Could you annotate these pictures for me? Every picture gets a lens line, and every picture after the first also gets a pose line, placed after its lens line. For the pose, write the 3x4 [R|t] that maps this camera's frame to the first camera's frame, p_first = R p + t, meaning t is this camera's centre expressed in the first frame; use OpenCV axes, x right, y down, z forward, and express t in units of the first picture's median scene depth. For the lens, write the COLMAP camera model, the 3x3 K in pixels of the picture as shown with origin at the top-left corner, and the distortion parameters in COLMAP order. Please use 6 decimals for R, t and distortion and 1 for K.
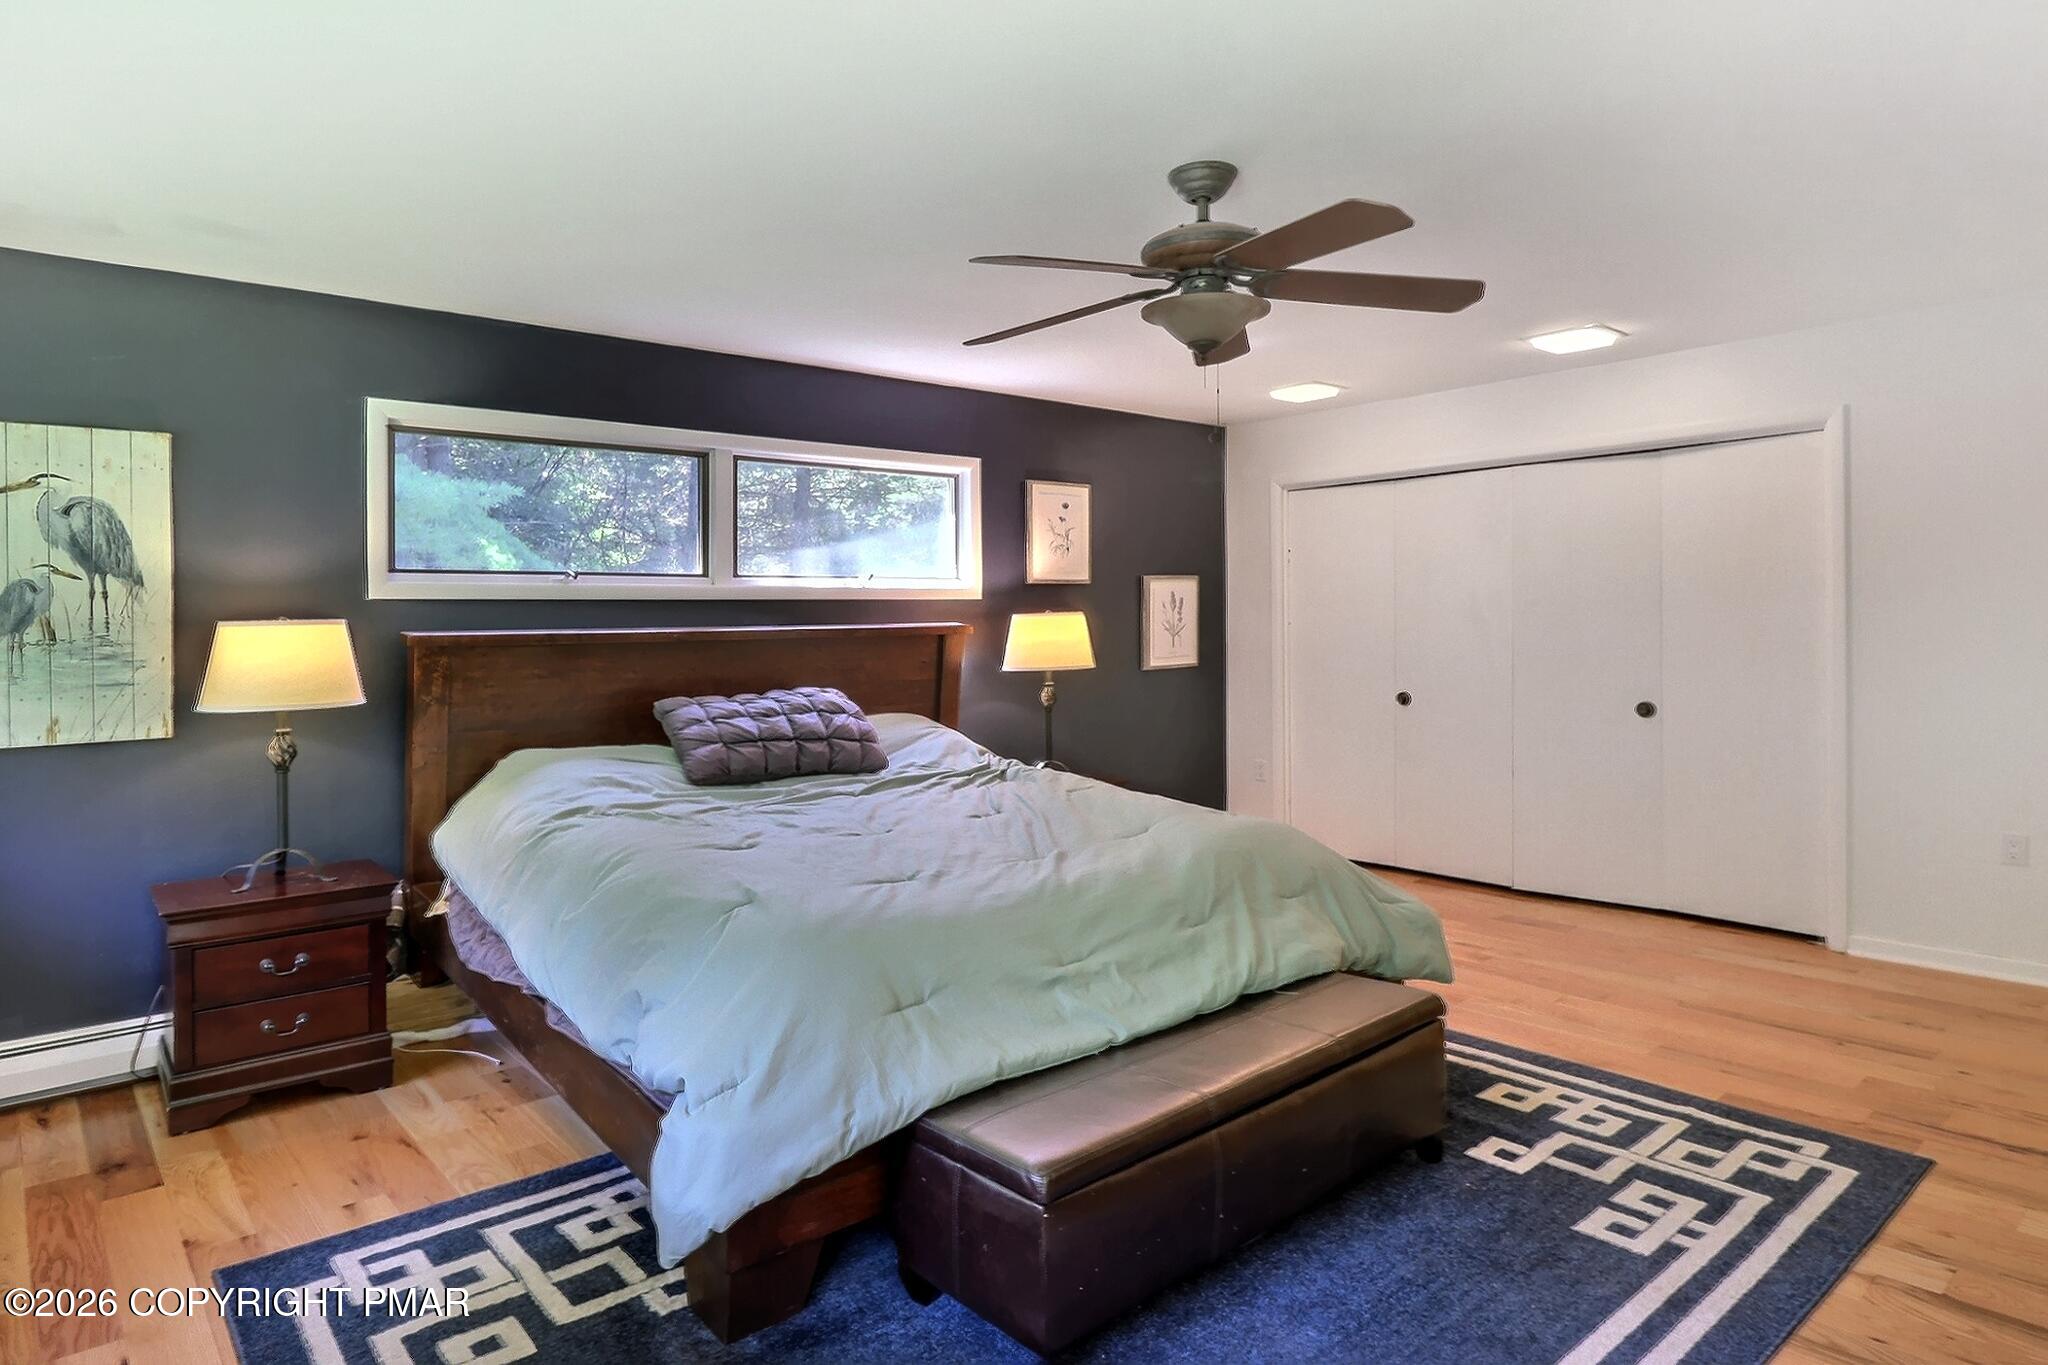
lens RADIAL K [[1171.4, 0, 951.3], [0, 1171.4, 646.3], [0, 0, 1]] dist [0.002160, -0.000285]
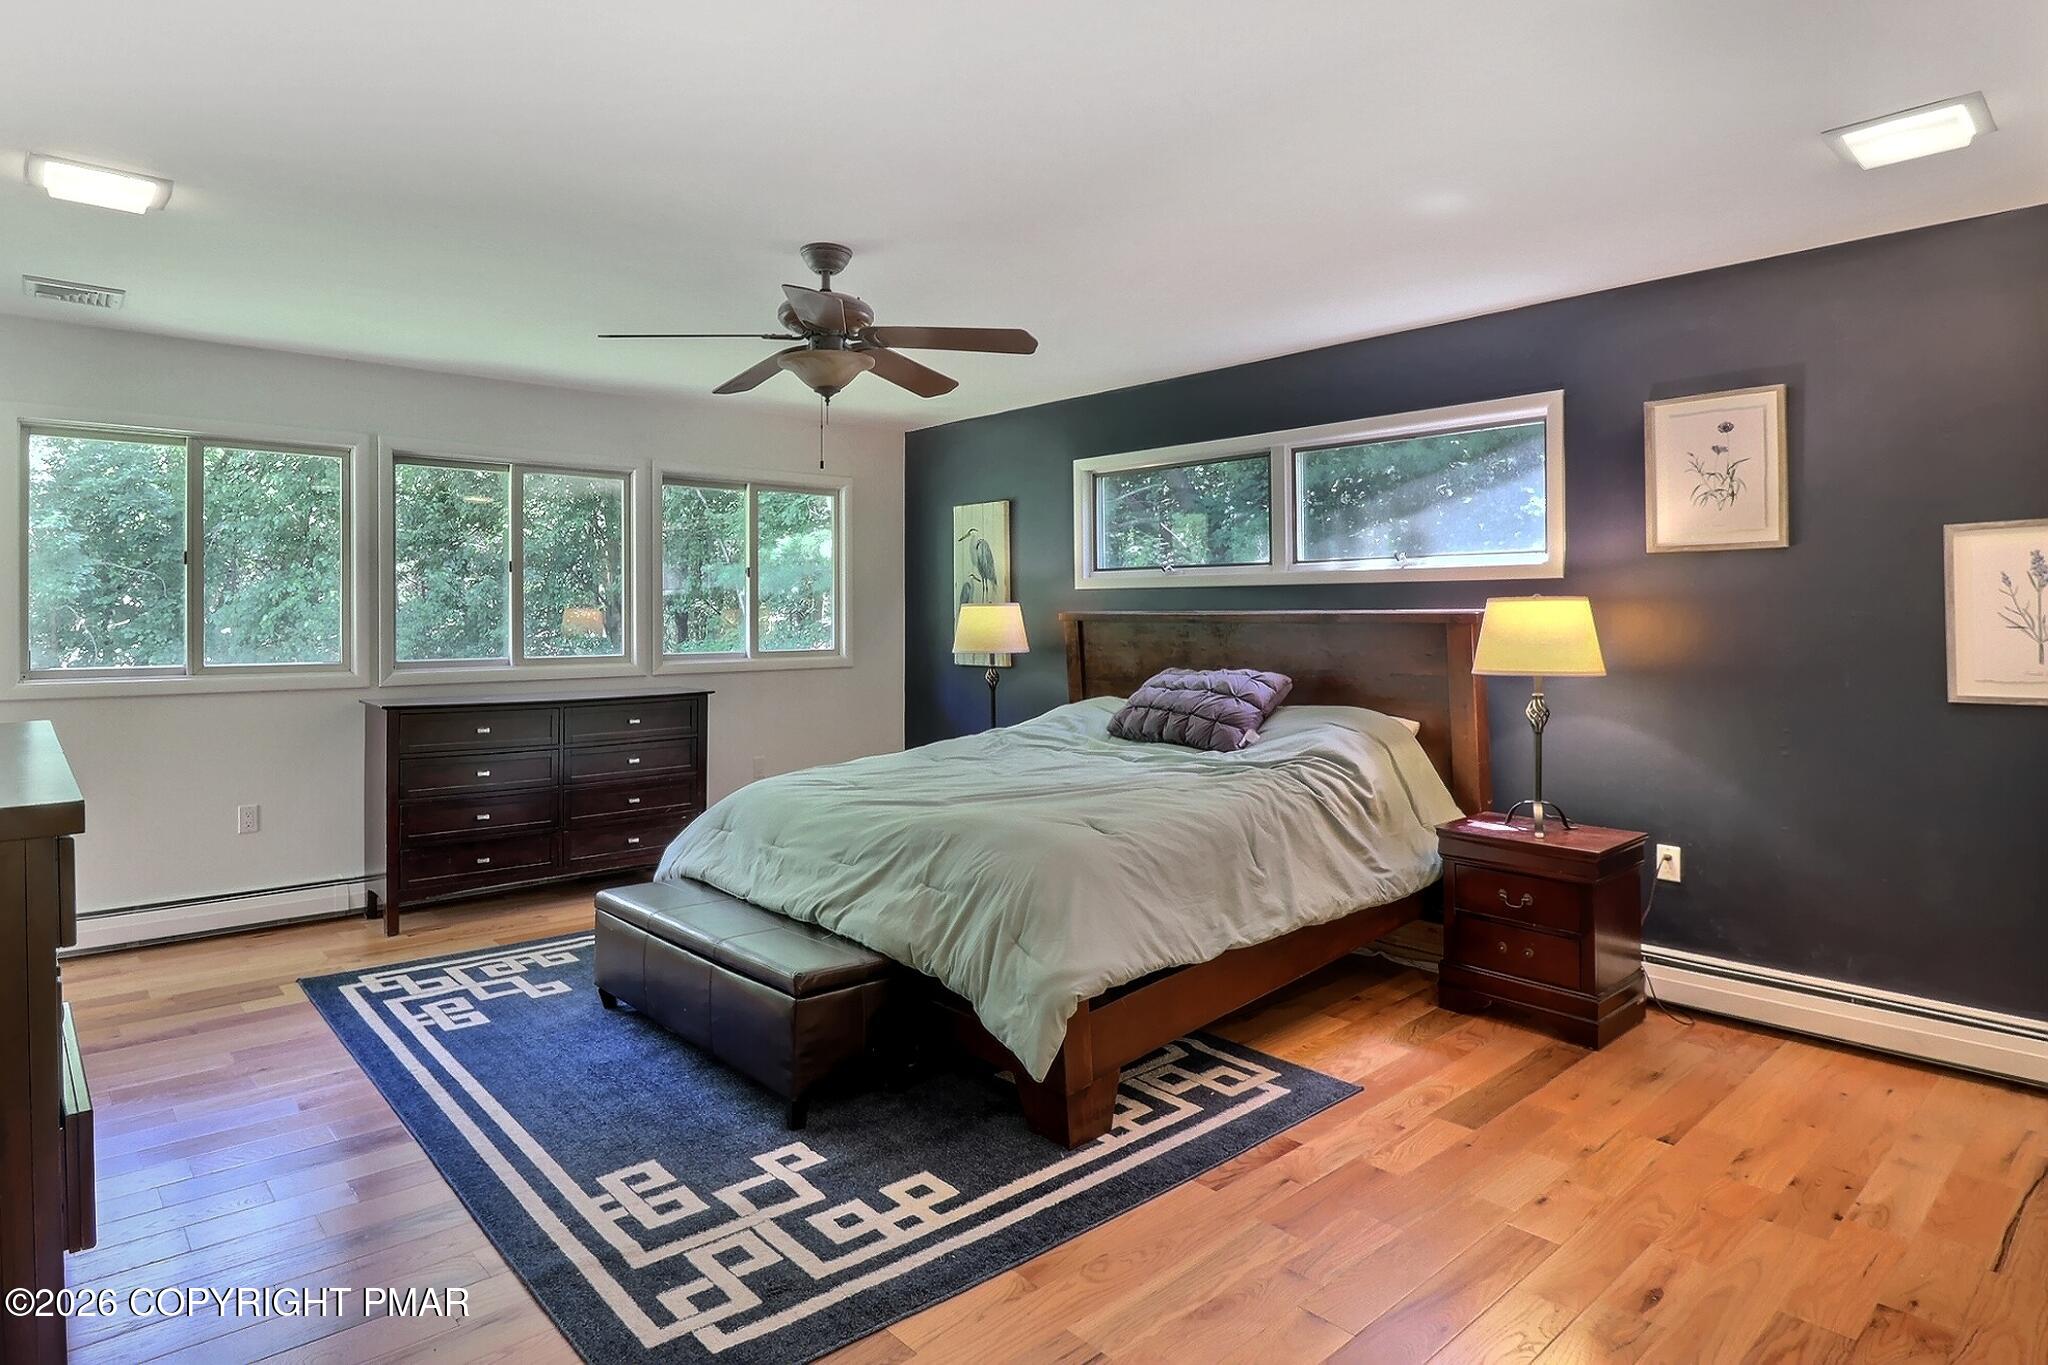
lens RADIAL K [[1171.4, 0, 951.3], [0, 1171.4, 646.3], [0, 0, 1]] dist [0.002160, -0.000285]
pose [[-0.003930, 0.046893, -0.998892, 1.420607], [-0.015378, 0.998779, 0.046948, -0.046771], [0.999874, 0.015545, -0.003204, 1.116926]]
